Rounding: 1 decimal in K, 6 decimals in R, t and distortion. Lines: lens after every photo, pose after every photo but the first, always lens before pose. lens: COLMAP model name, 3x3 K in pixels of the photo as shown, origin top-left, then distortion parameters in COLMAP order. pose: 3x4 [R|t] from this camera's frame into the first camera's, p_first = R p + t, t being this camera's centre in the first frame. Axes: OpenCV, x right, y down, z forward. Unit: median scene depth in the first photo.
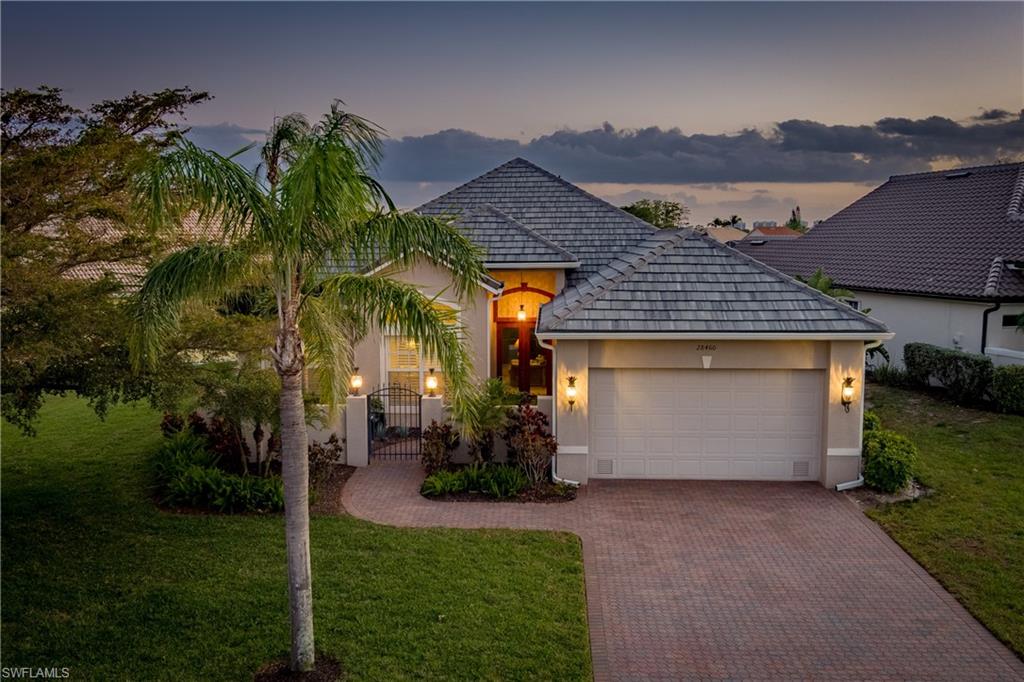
lens RADIAL K [[756.4, 0, 511.8], [0, 756.4, 410.1], [0, 0, 1]] dist [0.021685, -0.007968]
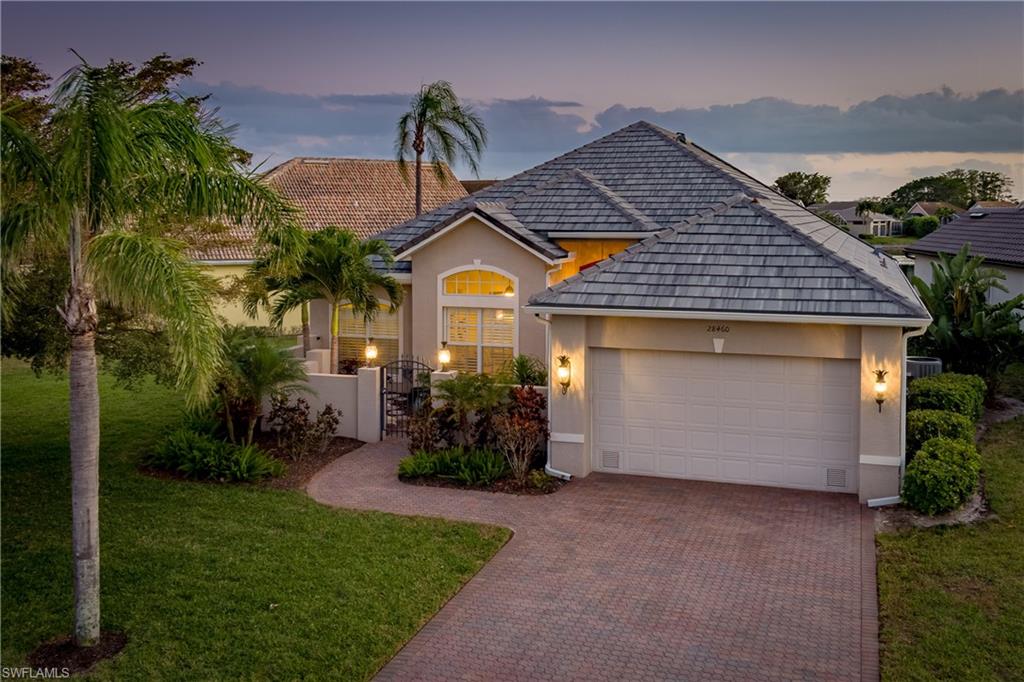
lens RADIAL K [[816.4, 0, 519.0], [0, 816.4, 341.6], [0, 0, 1]] dist [0.032895, -0.042826]
pose [[0.978565, 0.039109, -0.202191, 0.225997], [-0.051488, 0.997084, -0.056330, -0.003428], [0.199399, 0.065533, 0.977725, 0.038402]]
